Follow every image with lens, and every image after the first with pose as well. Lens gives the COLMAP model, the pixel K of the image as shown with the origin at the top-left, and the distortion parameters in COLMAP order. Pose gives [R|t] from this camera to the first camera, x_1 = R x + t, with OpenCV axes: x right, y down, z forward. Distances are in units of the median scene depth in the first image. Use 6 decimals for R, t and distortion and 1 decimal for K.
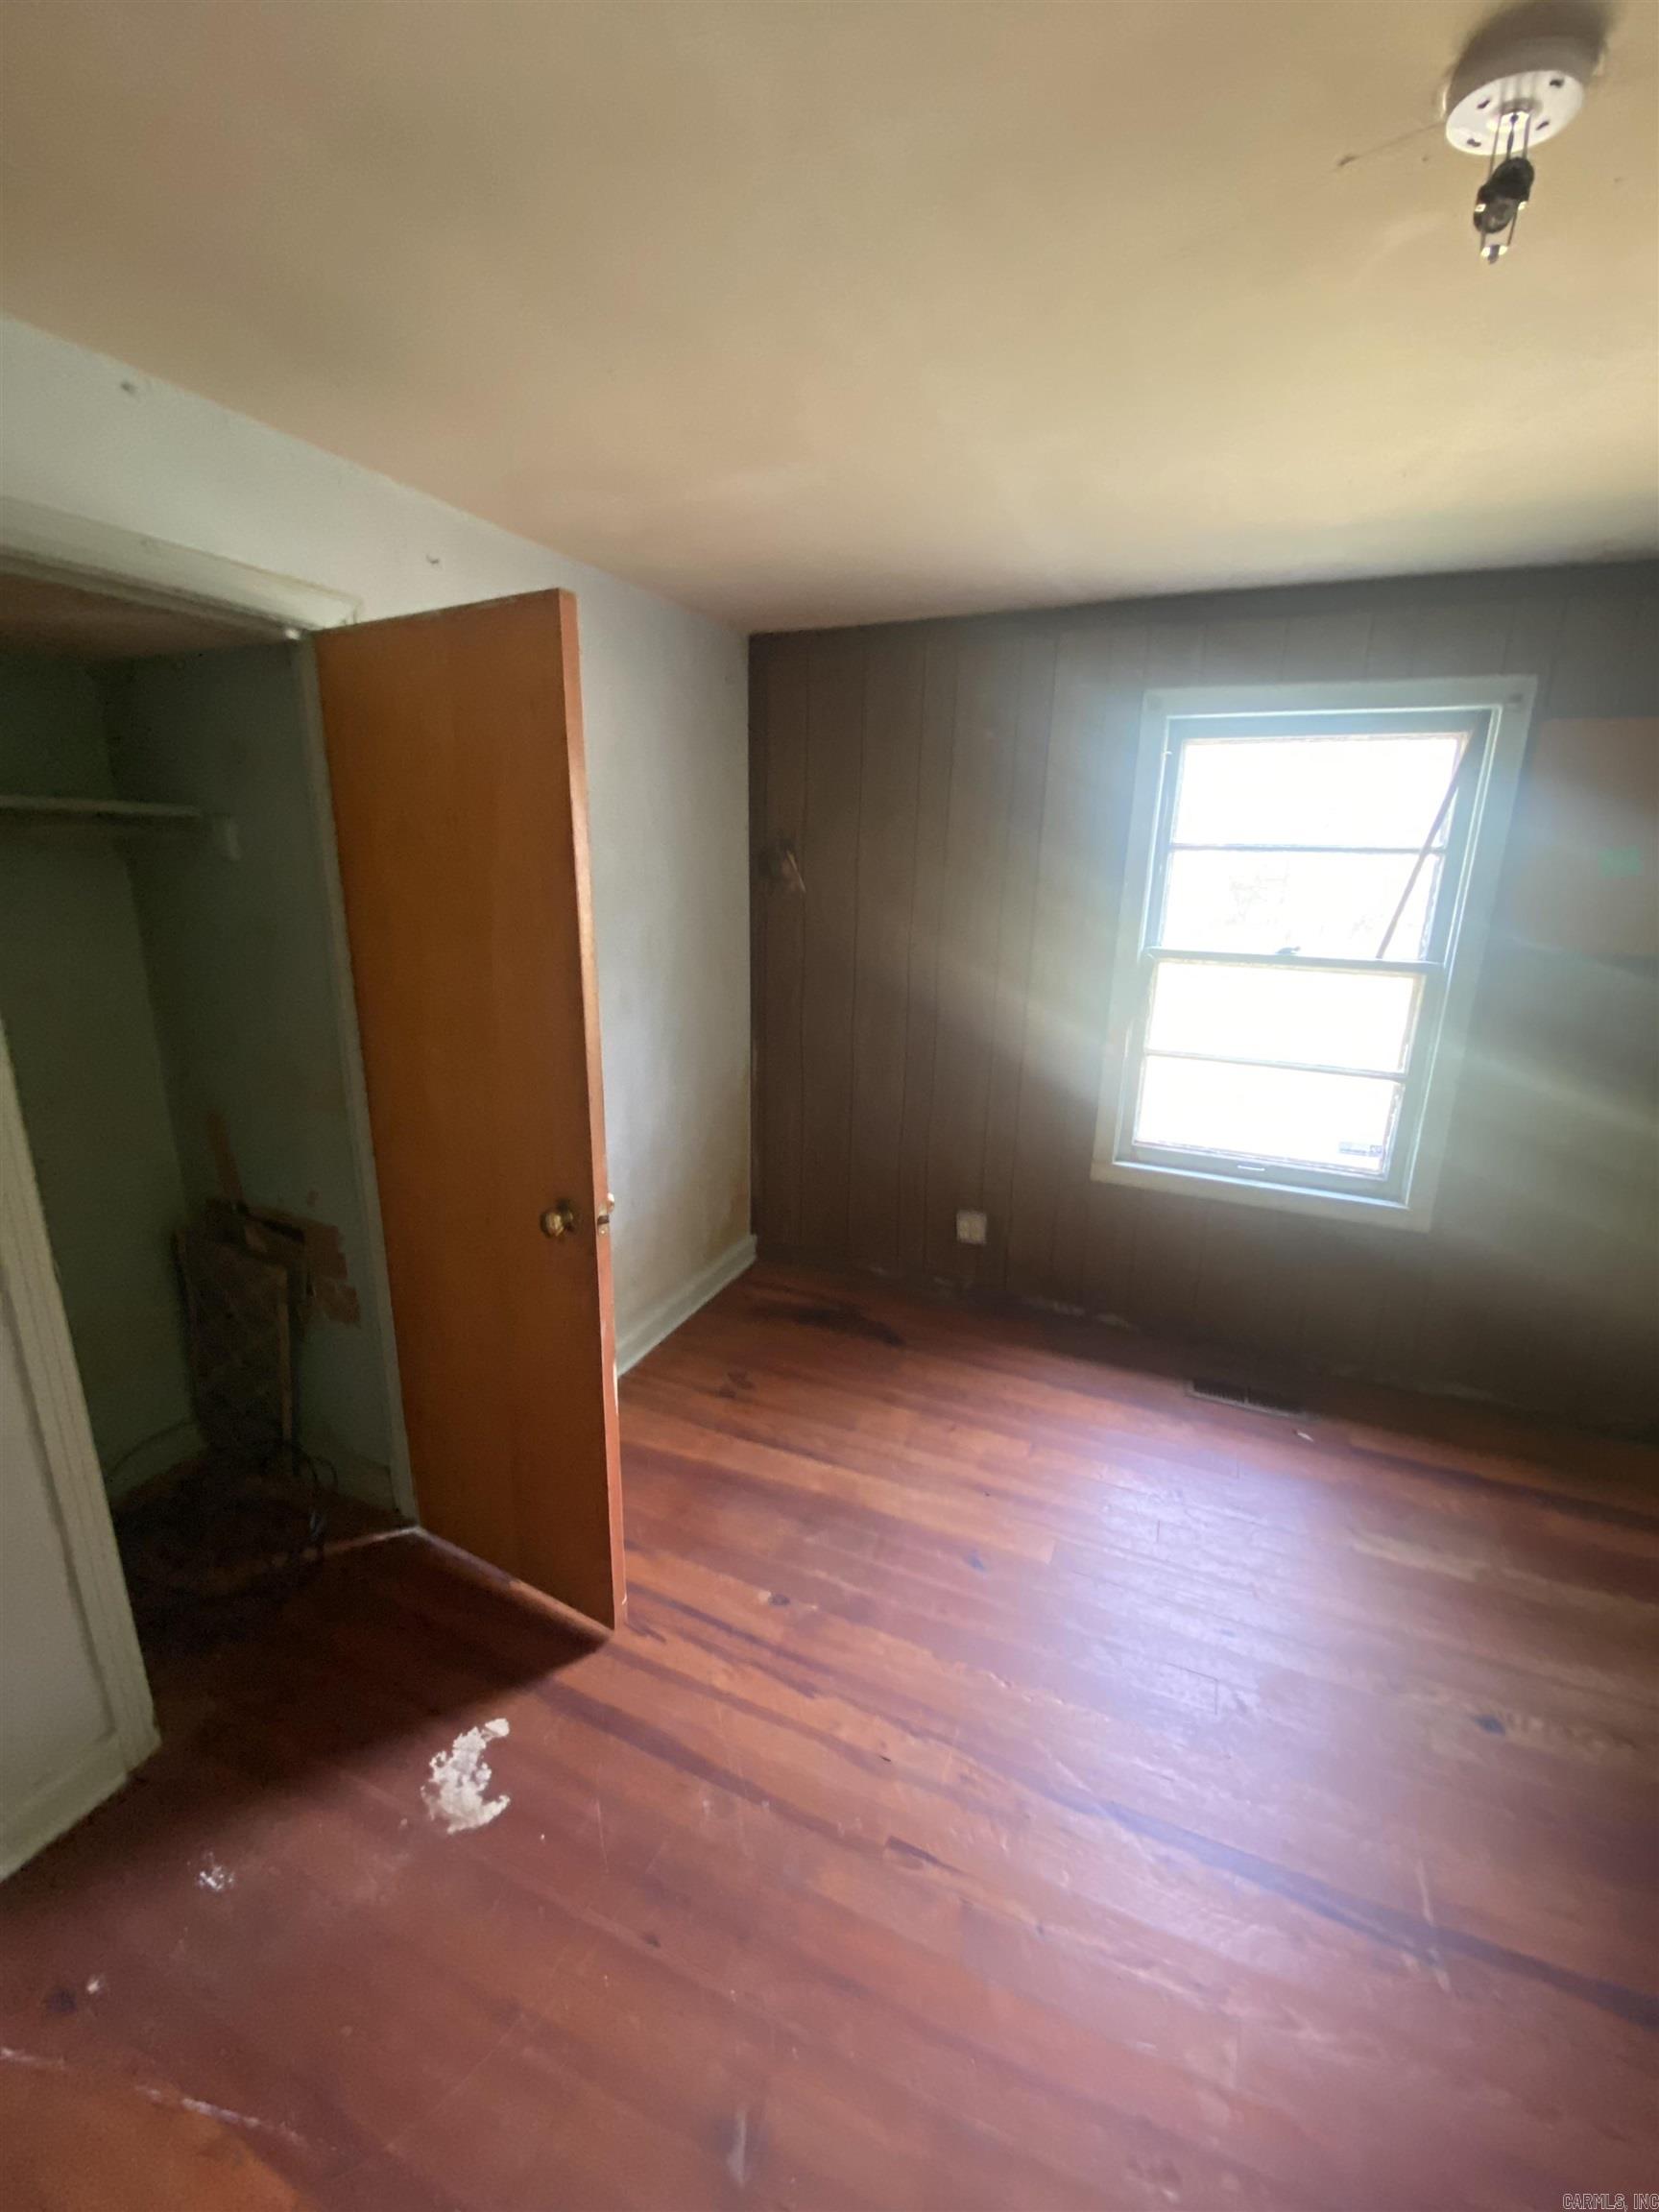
lens RADIAL K [[894.2, 0, 833.2], [0, 894.2, 1098.5], [0, 0, 1]] dist [0.007283, -0.015494]
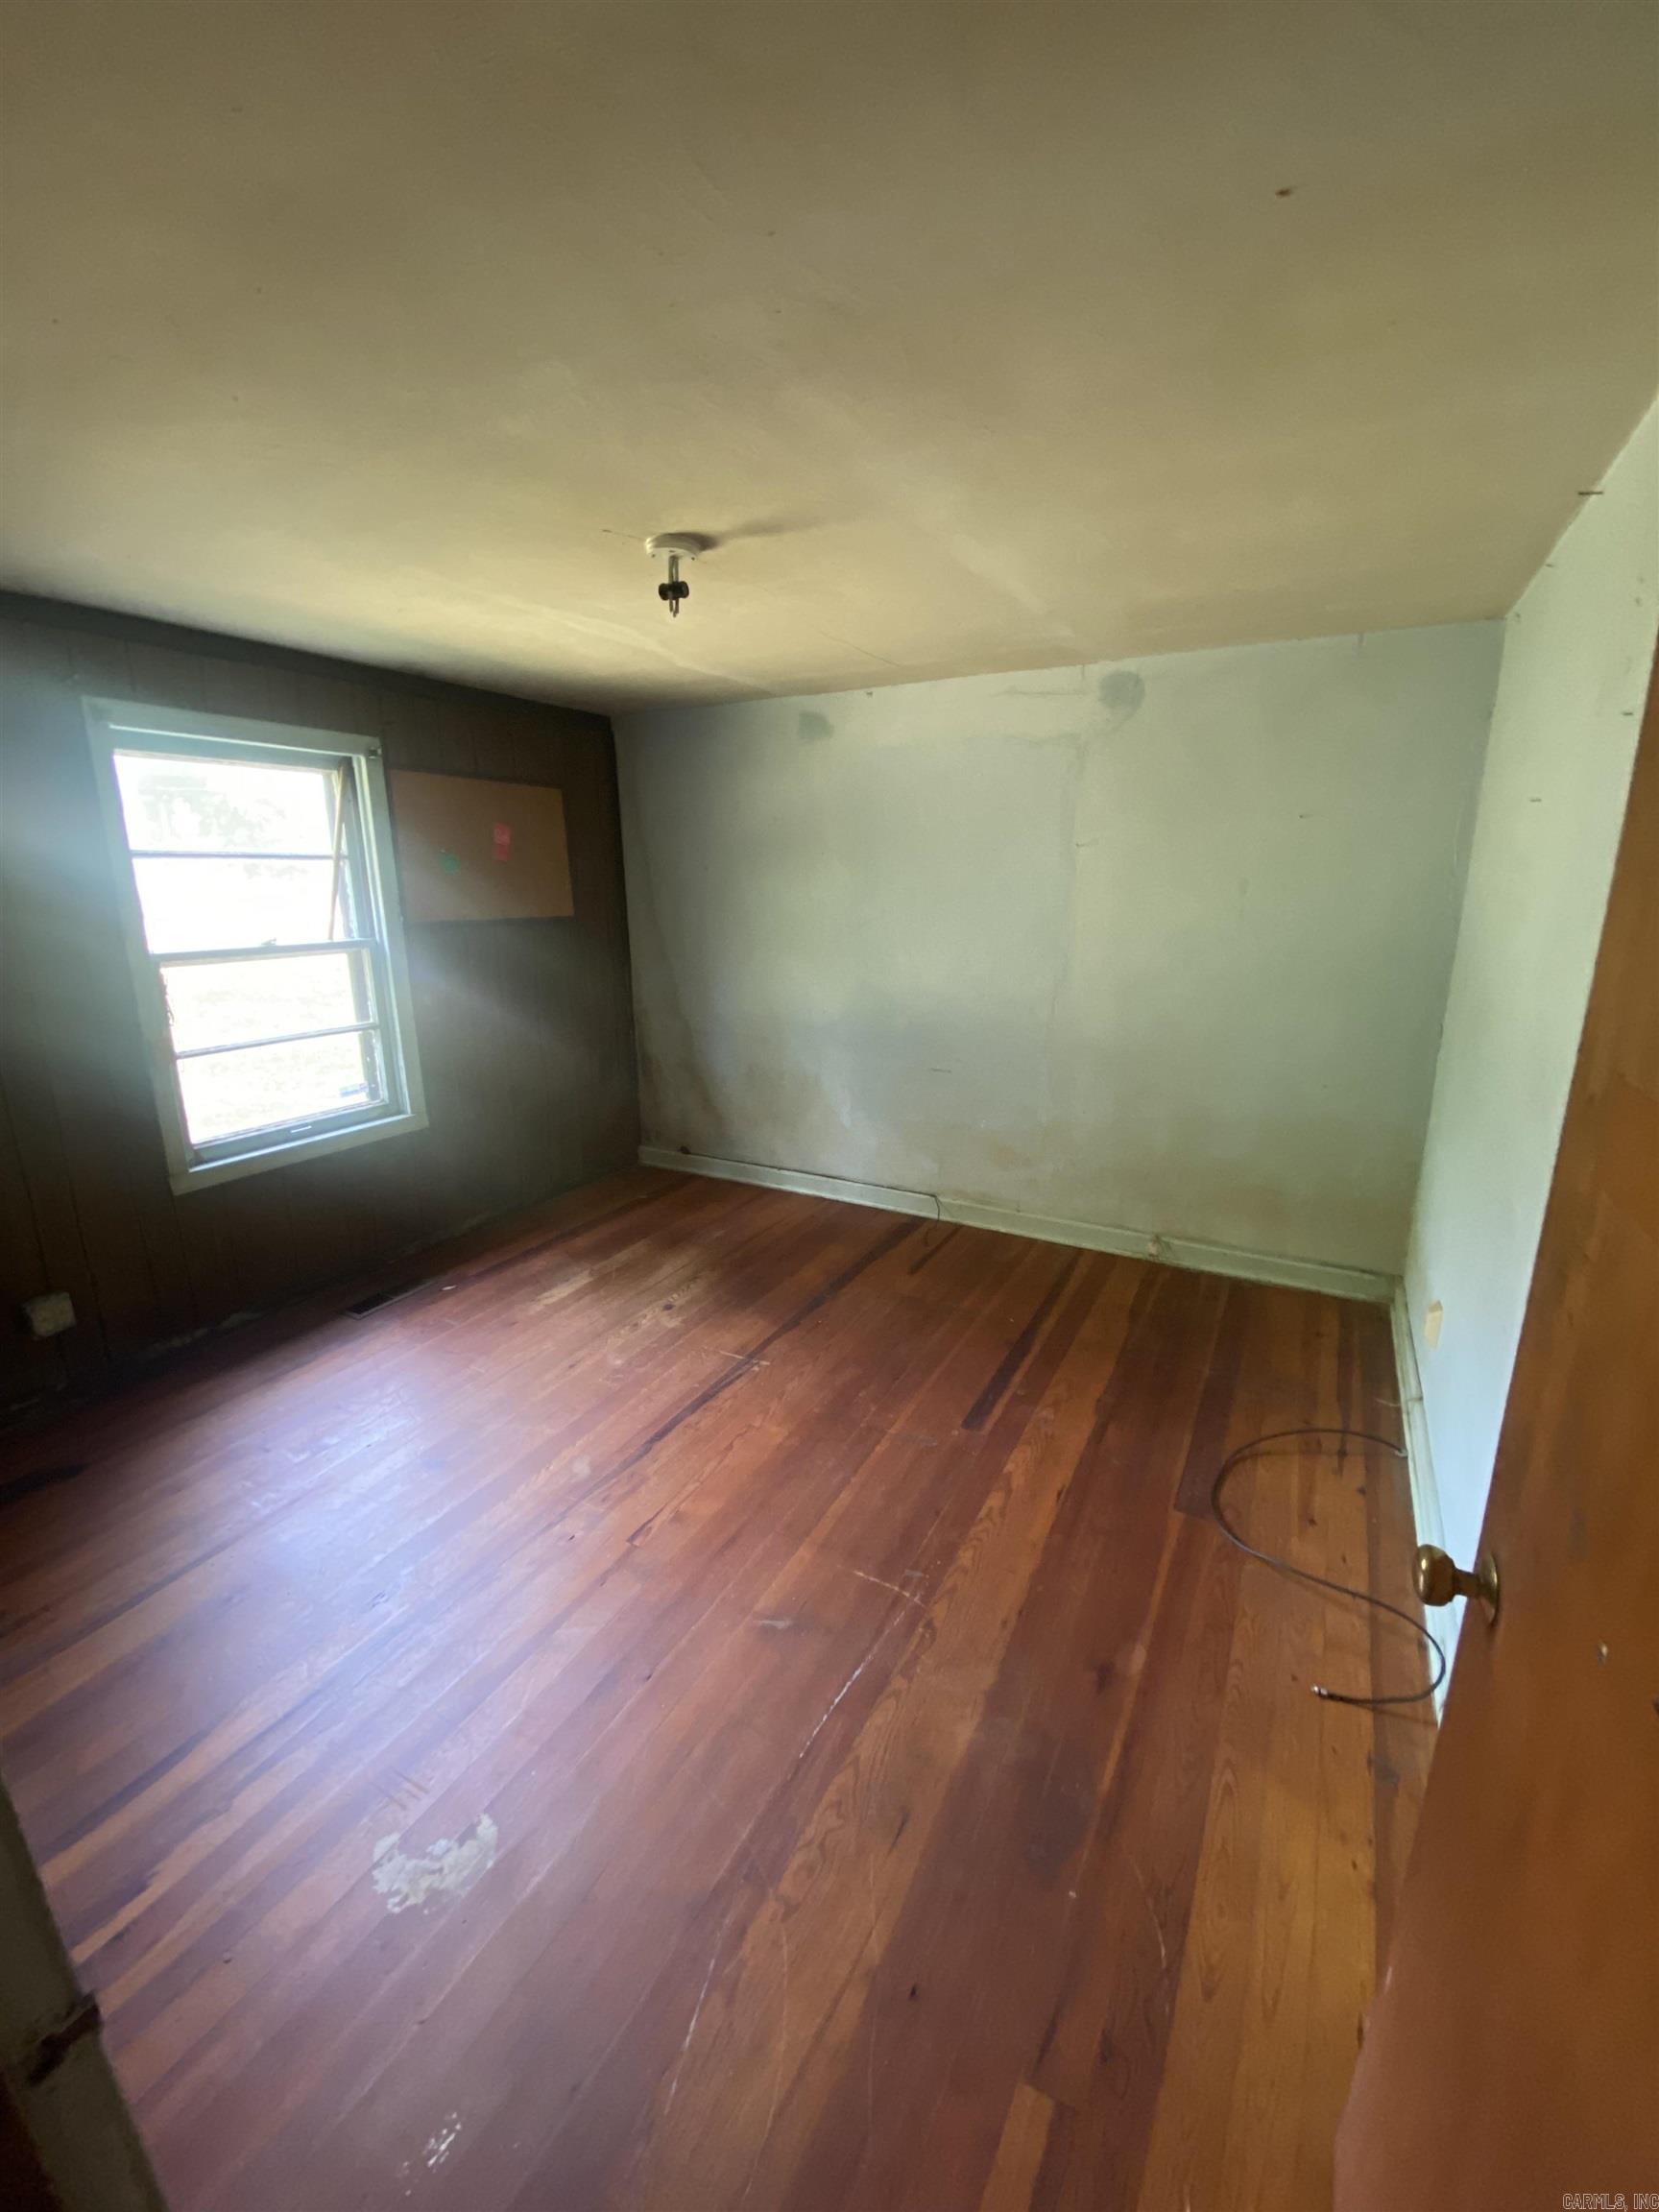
lens RADIAL K [[894.2, 0, 833.2], [0, 894.2, 1098.5], [0, 0, 1]] dist [0.007283, -0.015494]
pose [[0.078174, -0.262742, 0.961694, -0.615085], [0.262585, 0.936010, 0.234379, -0.053086], [-0.961737, 0.234204, 0.142164, 0.166157]]
